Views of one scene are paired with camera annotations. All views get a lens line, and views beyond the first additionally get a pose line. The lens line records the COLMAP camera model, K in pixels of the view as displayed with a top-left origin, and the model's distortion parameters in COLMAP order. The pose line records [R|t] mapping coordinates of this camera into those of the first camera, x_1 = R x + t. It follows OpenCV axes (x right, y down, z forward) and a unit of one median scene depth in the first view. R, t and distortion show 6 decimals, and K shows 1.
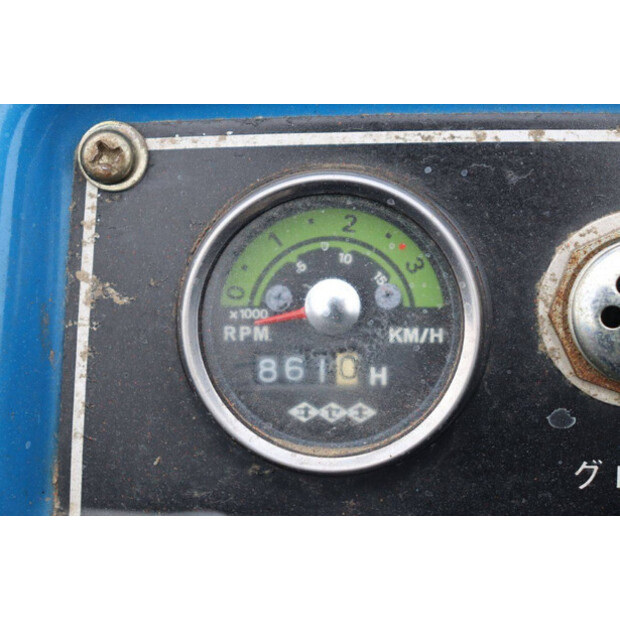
lens RADIAL K [[1268.7, 0, 316.2], [0, 1268.7, 308.8], [0, 0, 1]] dist [0.094214, 0.000000]
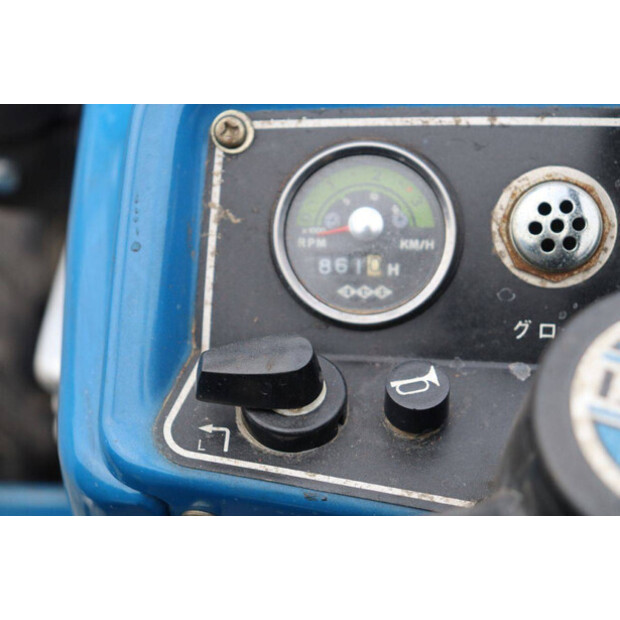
lens RADIAL K [[1268.7, 0, 304.8], [0, 1268.7, 311.9], [0, 0, 1]] dist [0.094214, 0.000000]
pose [[0.999504, 0.012535, -0.028897, -0.016780], [-0.013891, 0.998788, -0.047208, 0.187793], [0.028271, 0.047586, 0.998467, -0.622564]]
